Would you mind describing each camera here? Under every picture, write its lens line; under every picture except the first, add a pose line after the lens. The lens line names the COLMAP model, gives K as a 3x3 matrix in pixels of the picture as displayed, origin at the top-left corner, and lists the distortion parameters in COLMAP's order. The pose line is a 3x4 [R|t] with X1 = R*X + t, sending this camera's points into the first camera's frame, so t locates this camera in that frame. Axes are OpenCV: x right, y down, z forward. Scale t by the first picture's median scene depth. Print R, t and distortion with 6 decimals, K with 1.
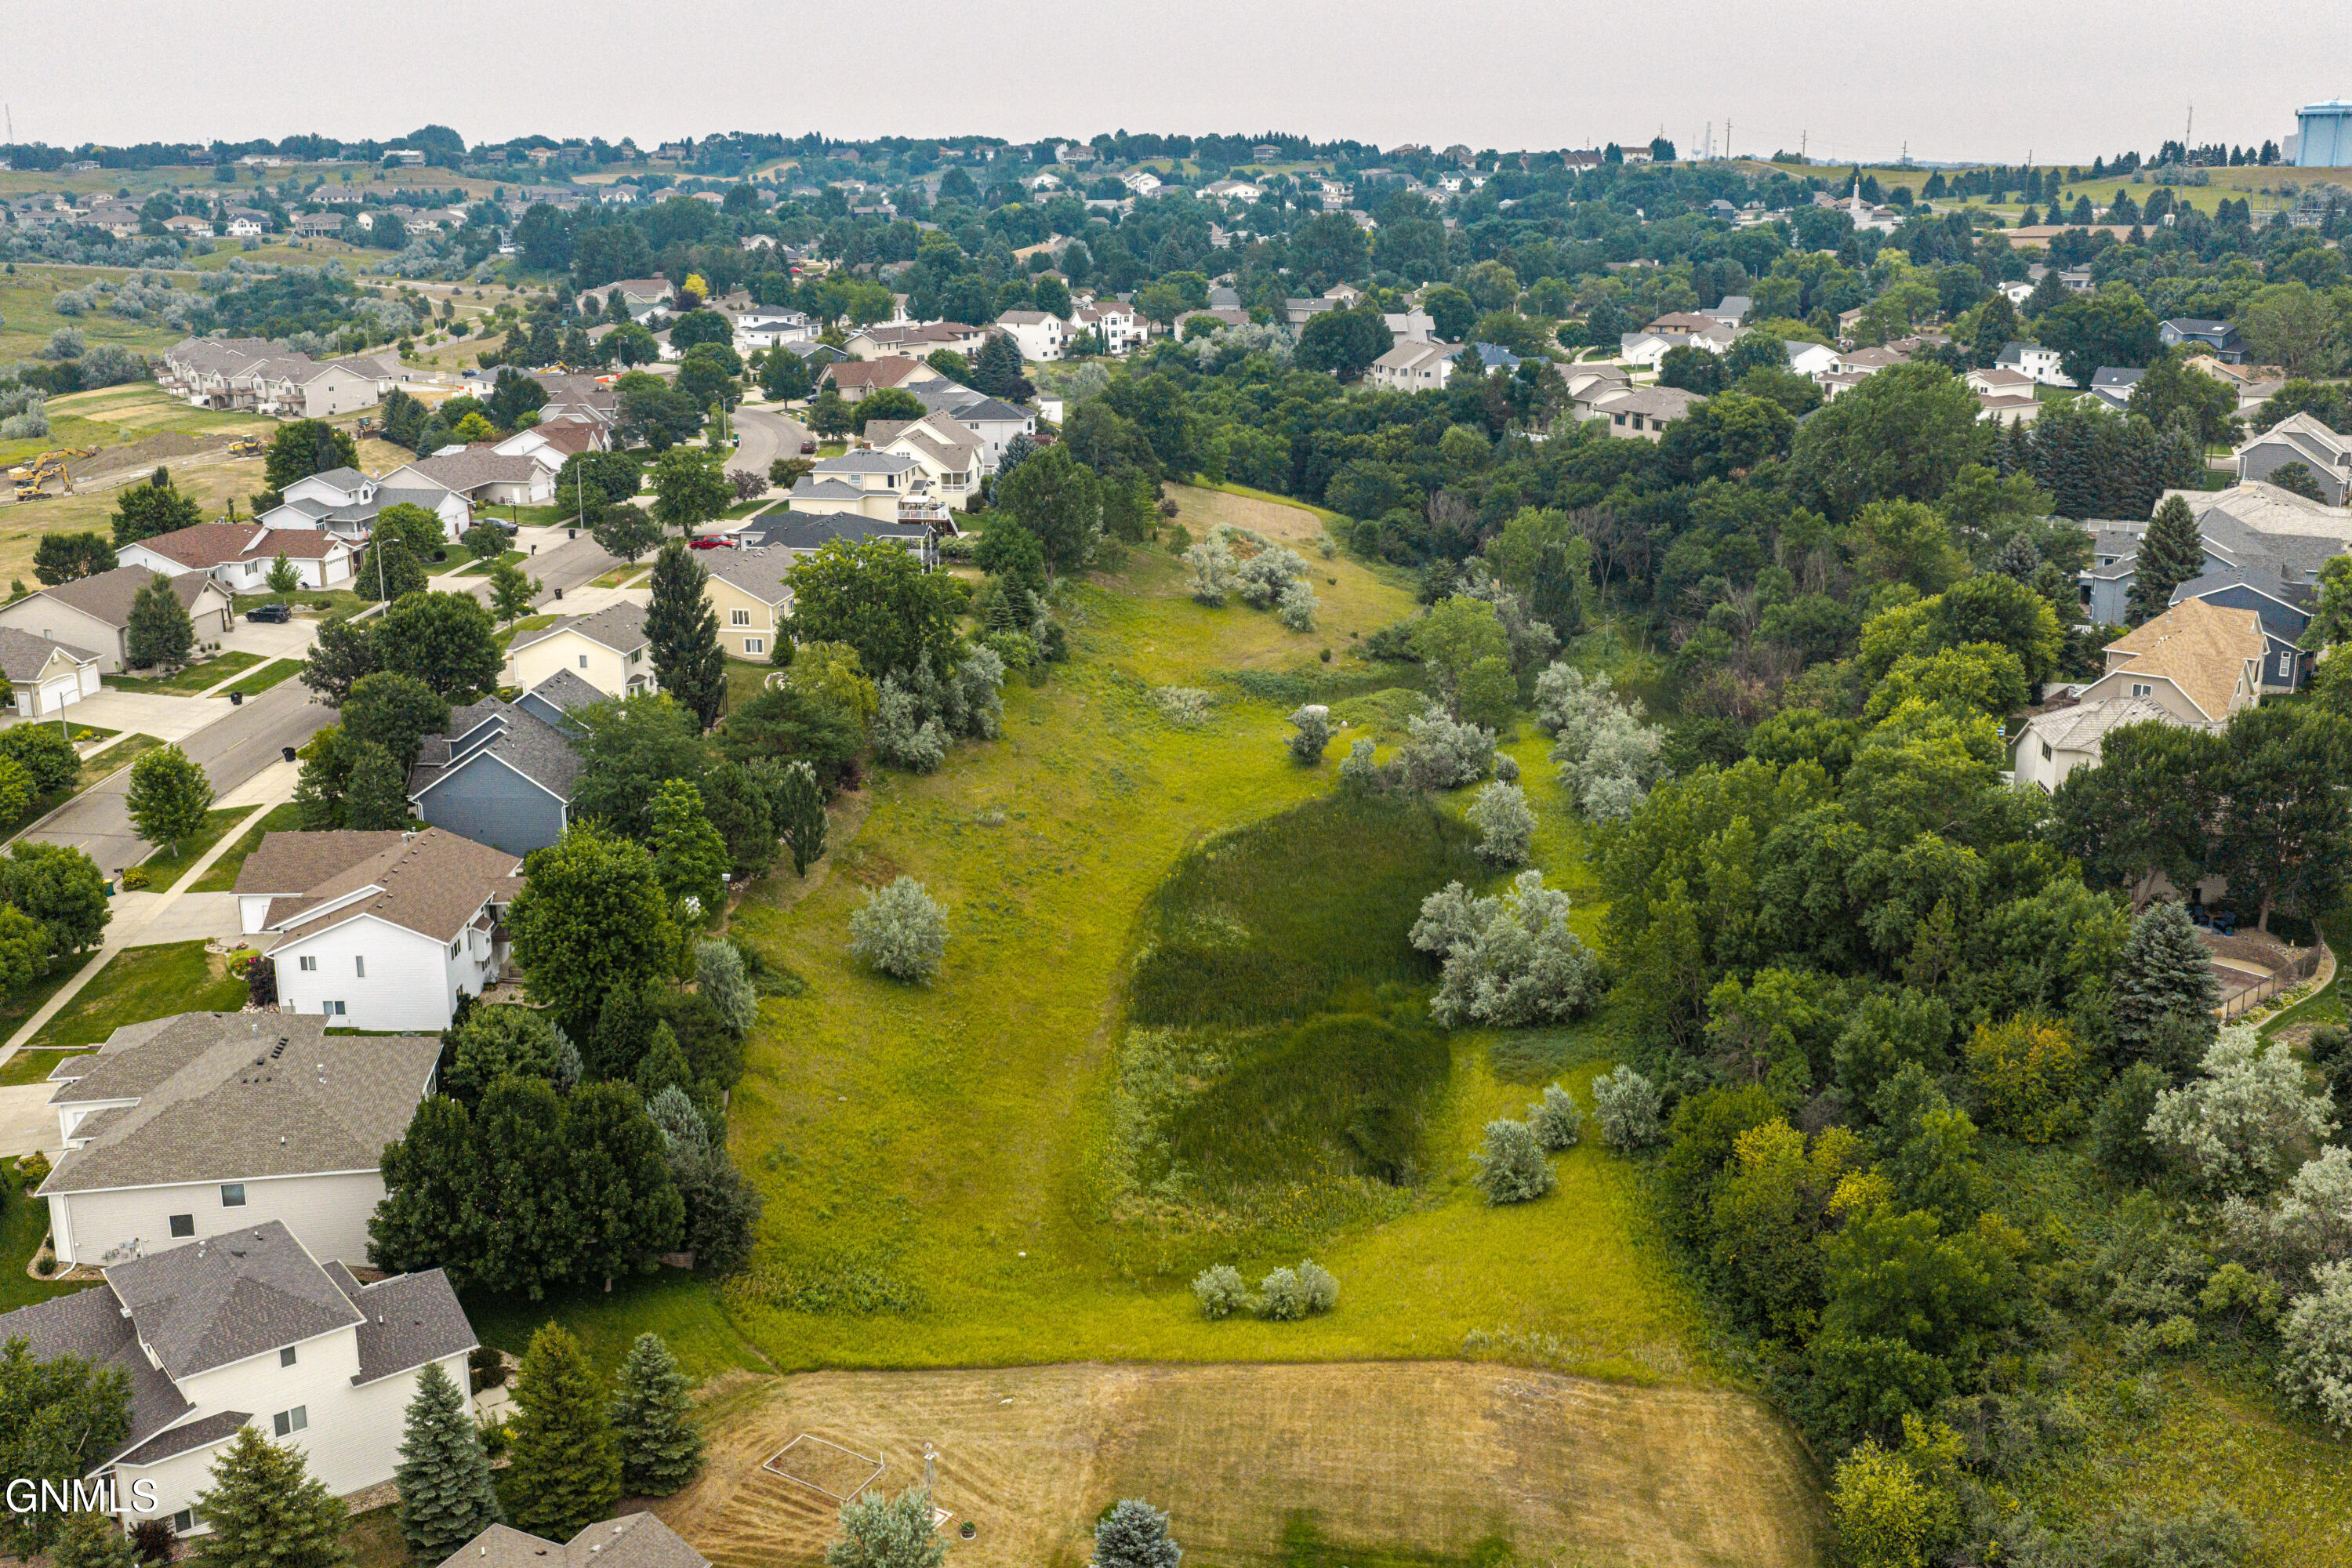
lens RADIAL K [[2149.0, 0, 1188.9], [0, 2149.0, 776.7], [0, 0, 1]] dist [0.007572, 0.000000]
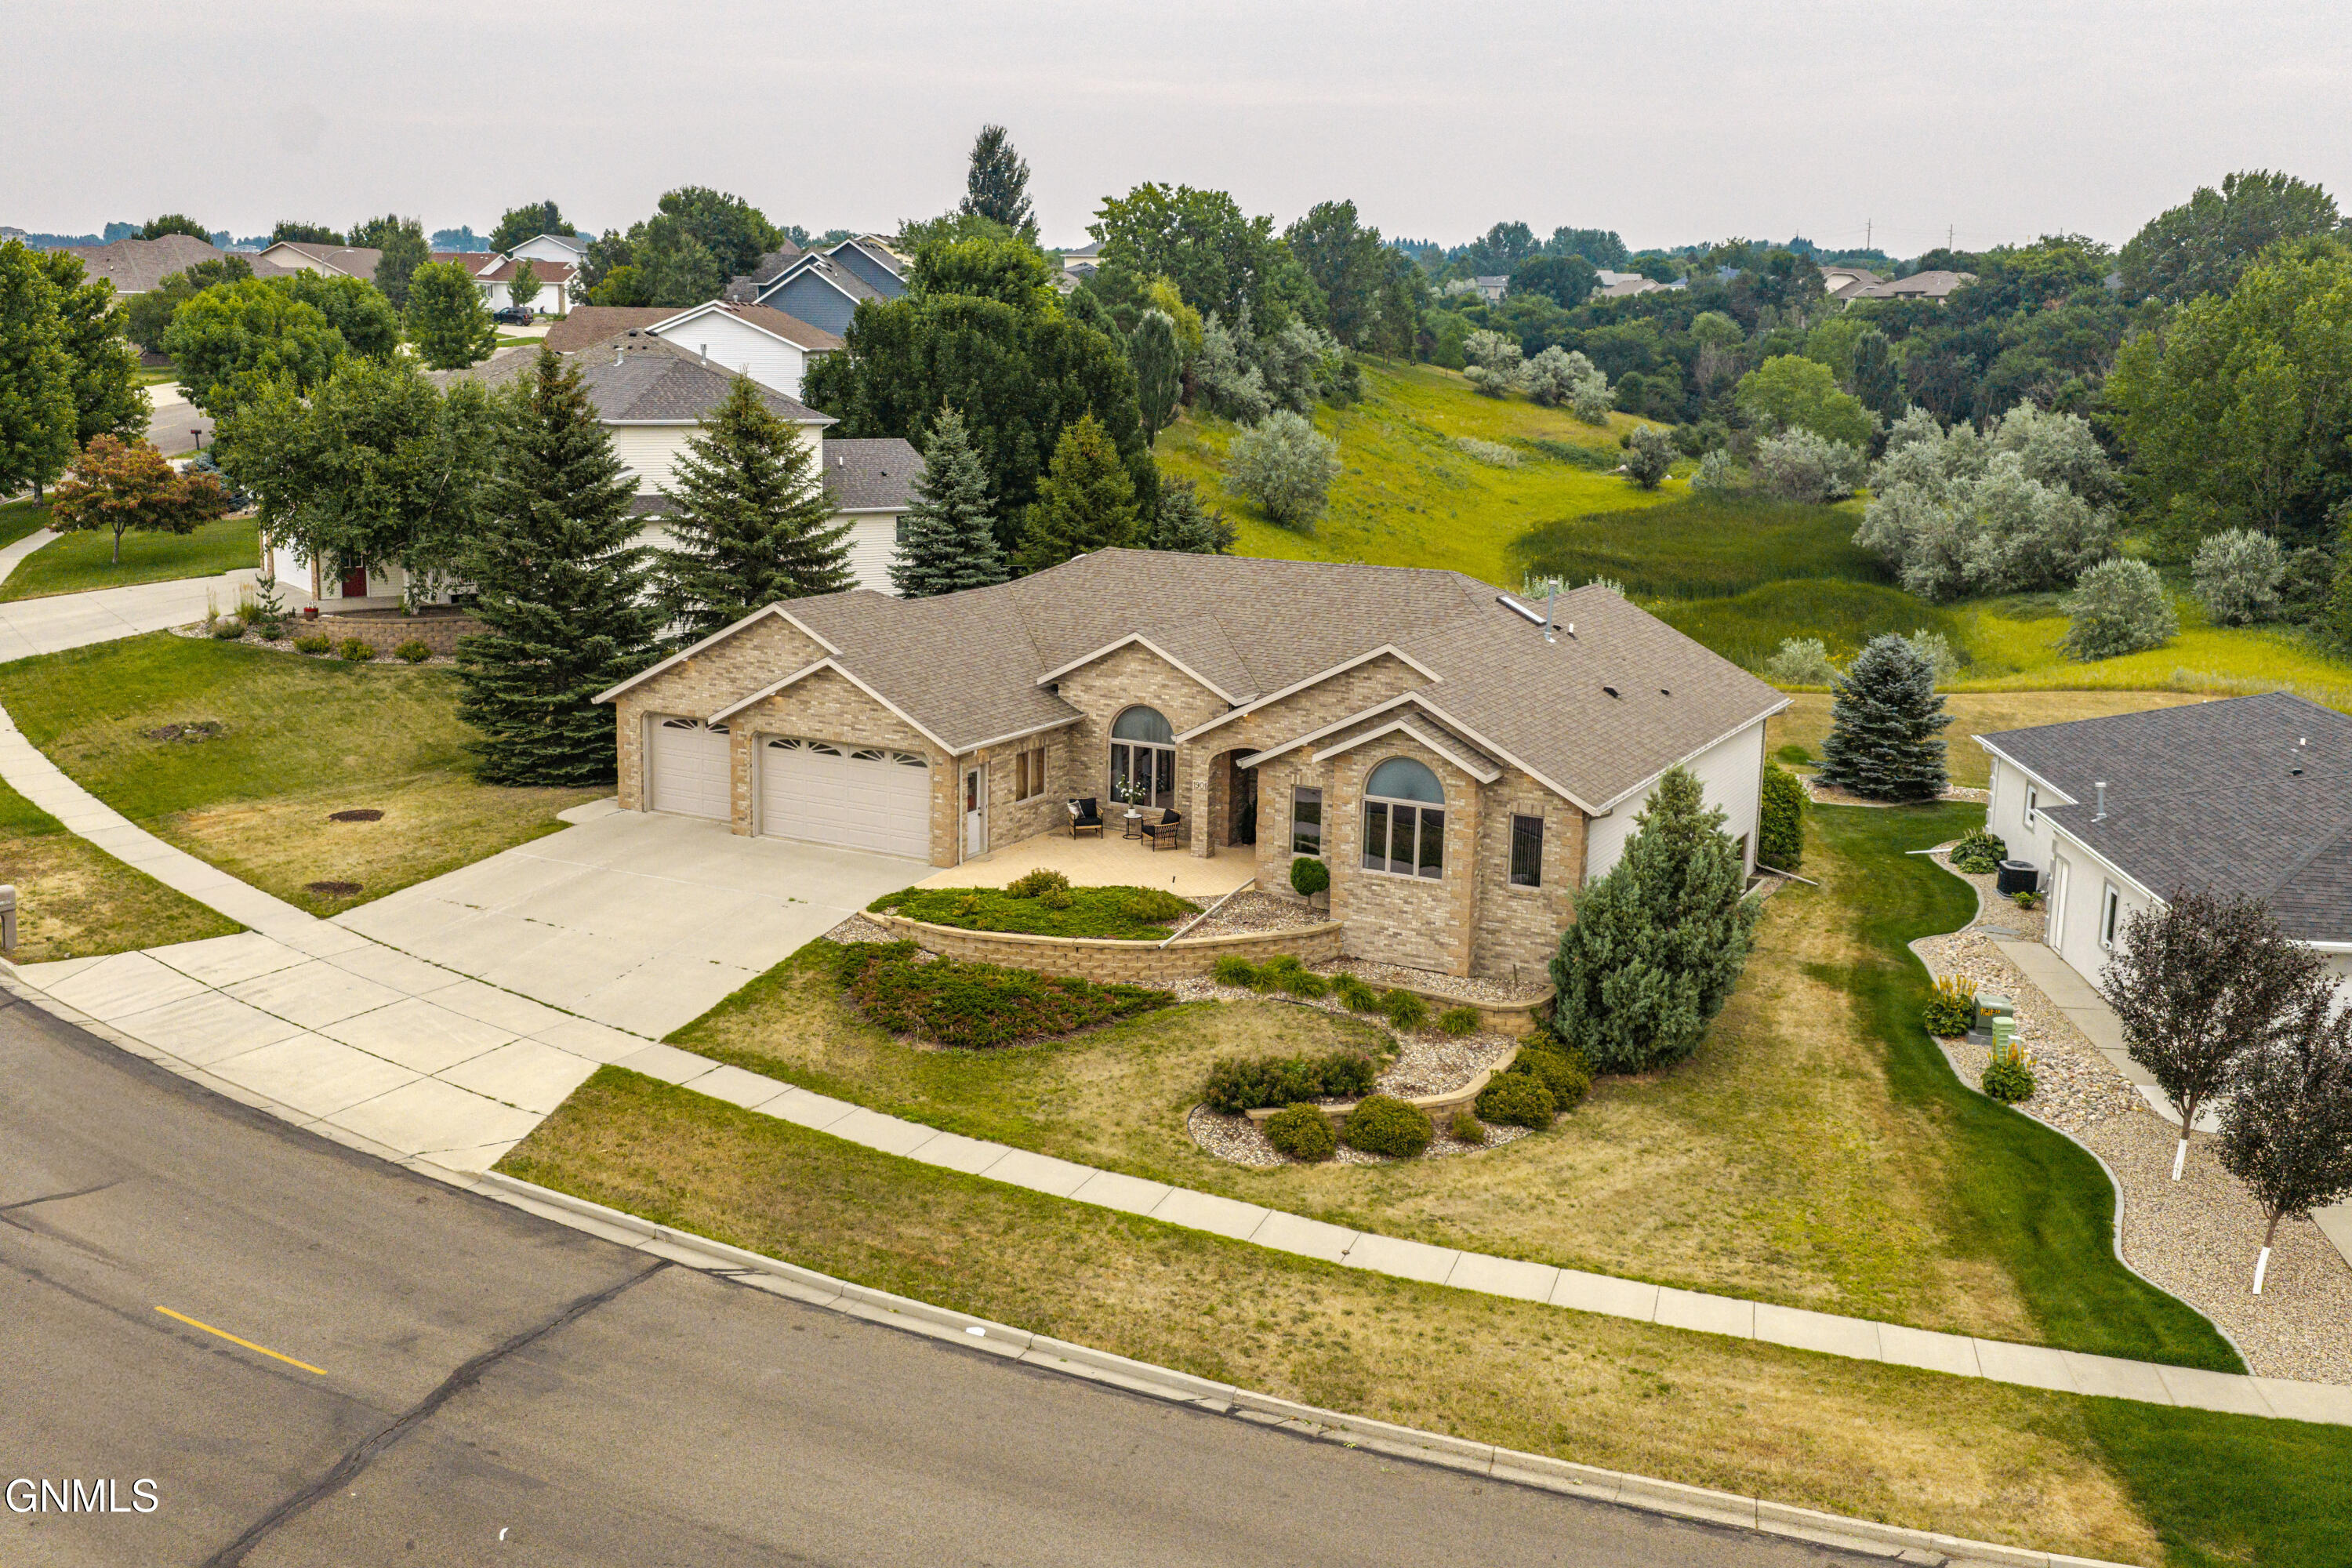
lens RADIAL K [[2149.0, 0, 1161.7], [0, 2149.0, 721.8], [0, 0, 1]] dist [0.007572, 0.000000]
pose [[0.998266, 0.033858, -0.048143, -0.138983], [-0.038562, 0.994201, -0.100383, 0.263149], [0.044466, 0.102066, 0.993783, 0.157879]]
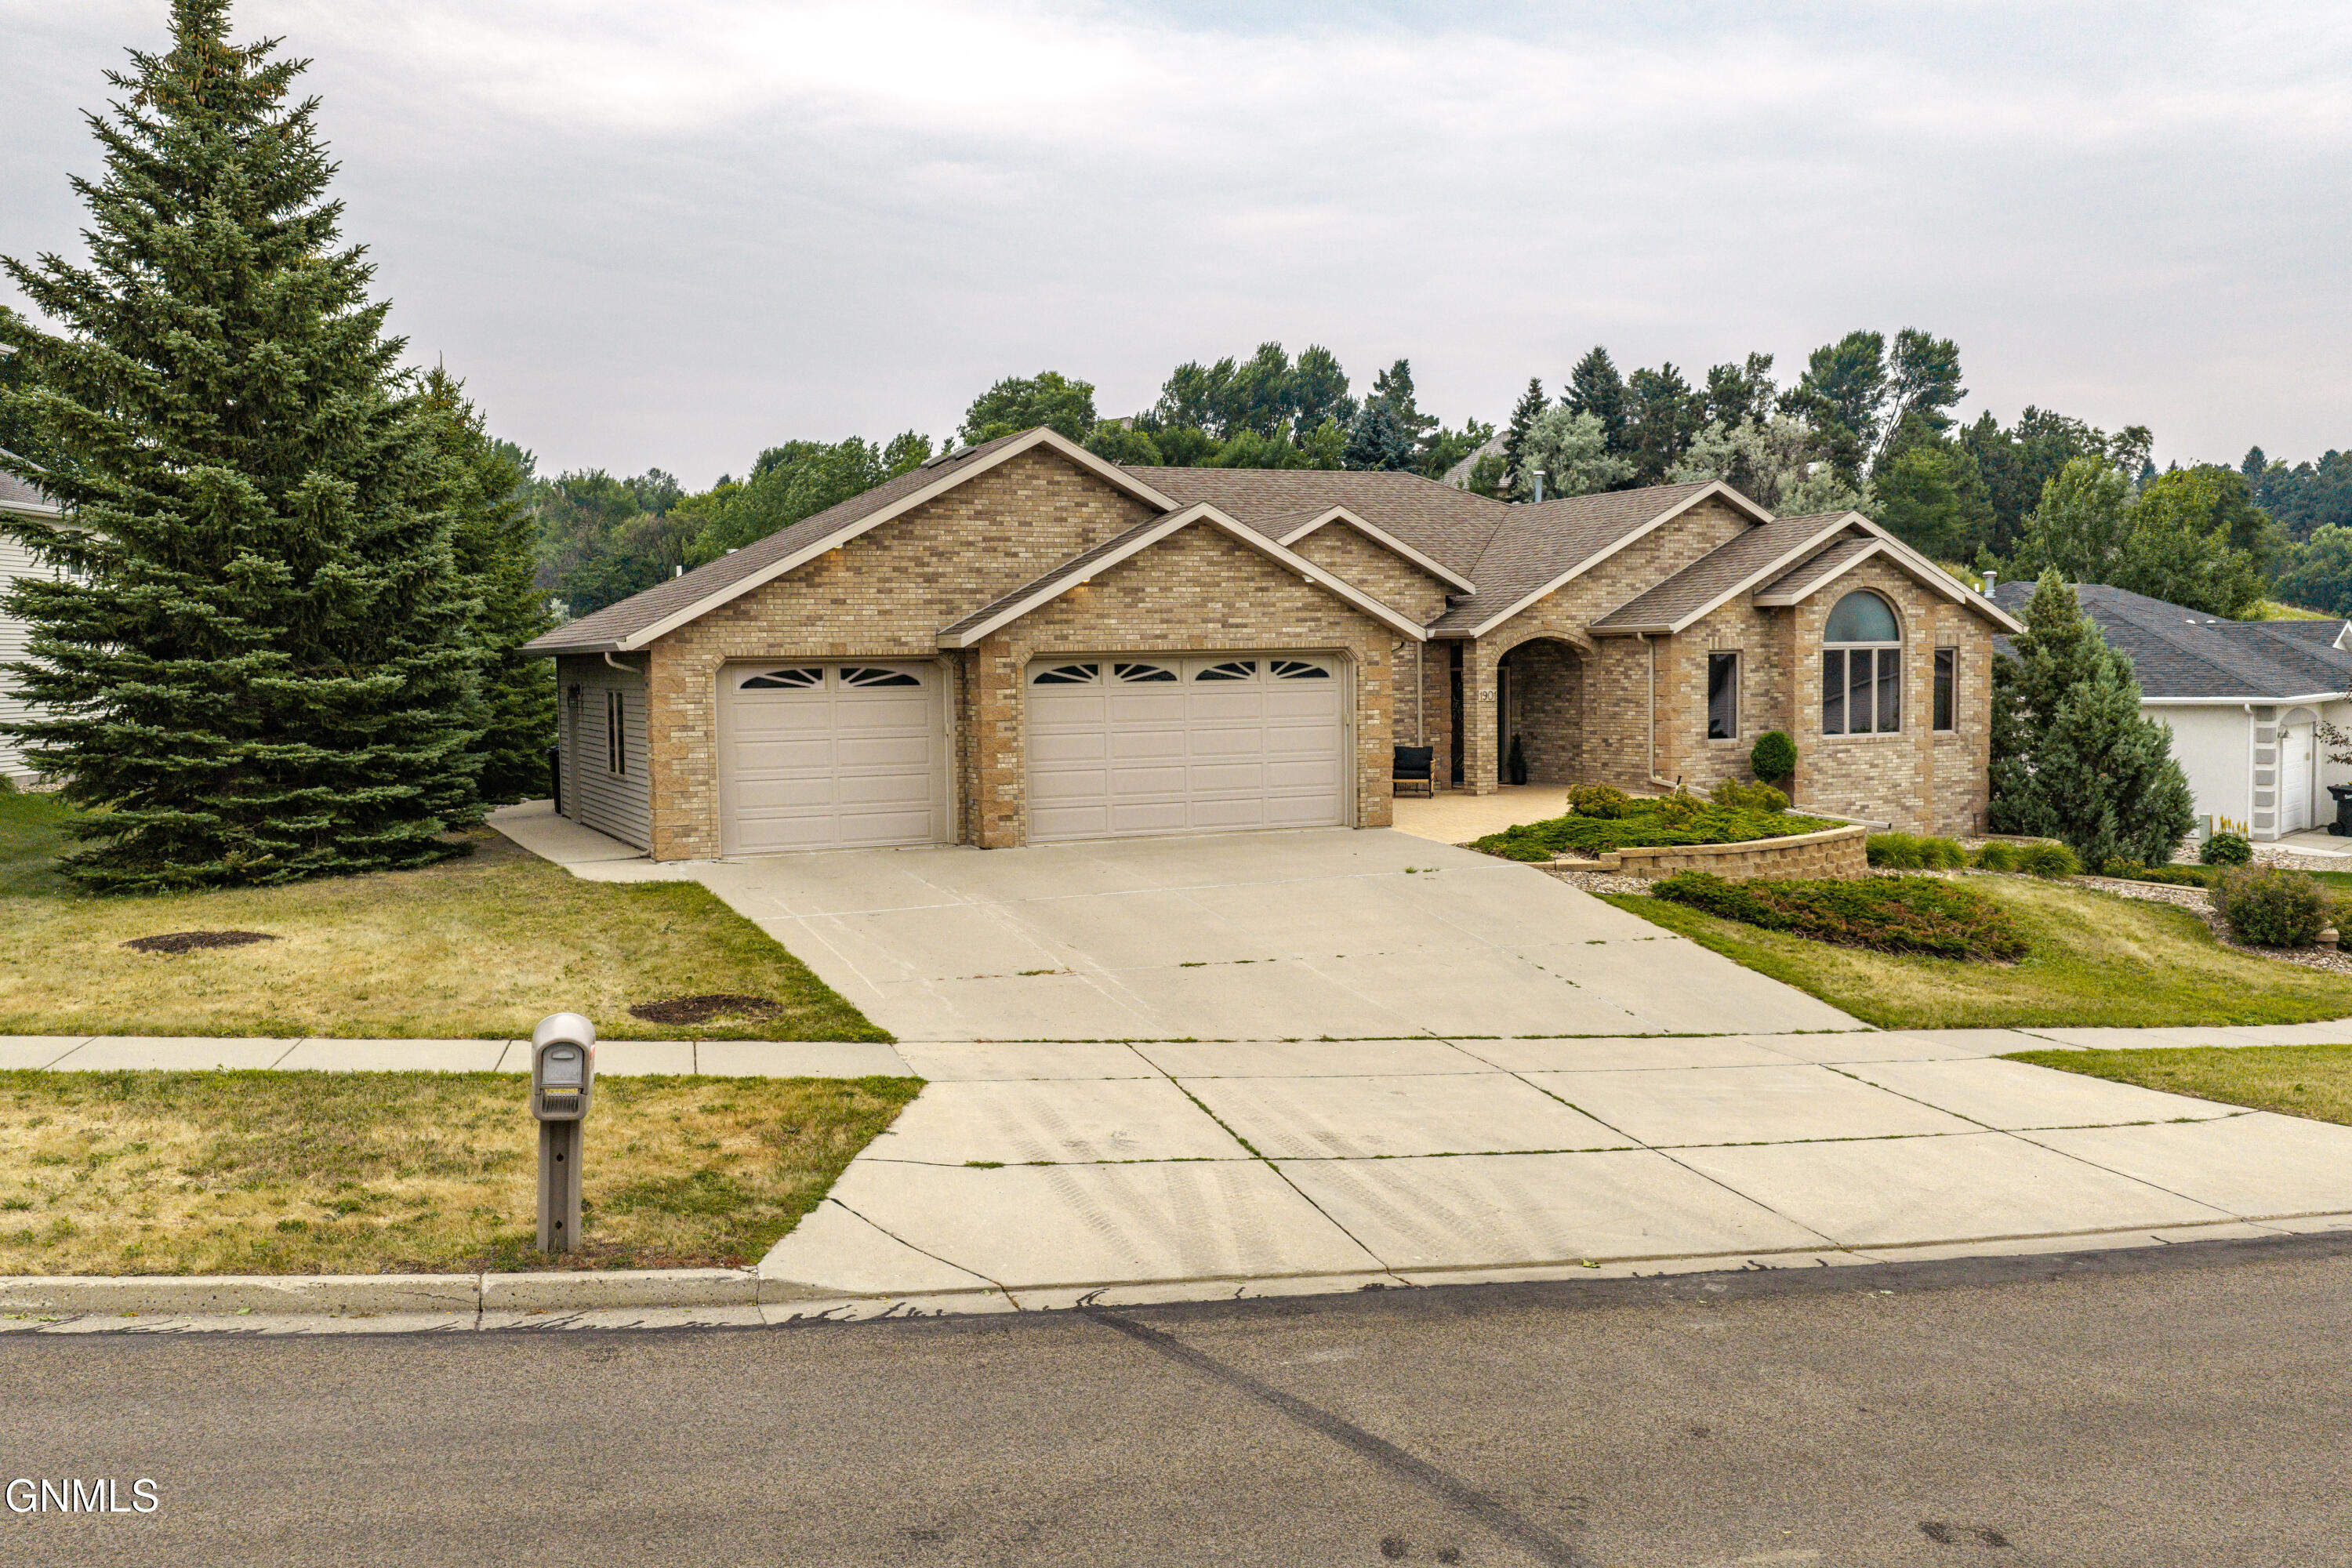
lens RADIAL K [[1999.2, 0, 1145.6], [0, 1999.2, 744.9], [0, 0, 1]] dist [0.014069, -0.031131]
pose [[0.634658, -0.037604, 0.771878, -0.338235], [0.221419, 0.965788, -0.135005, 0.266872], [-0.740394, 0.256590, 0.621271, 0.363971]]
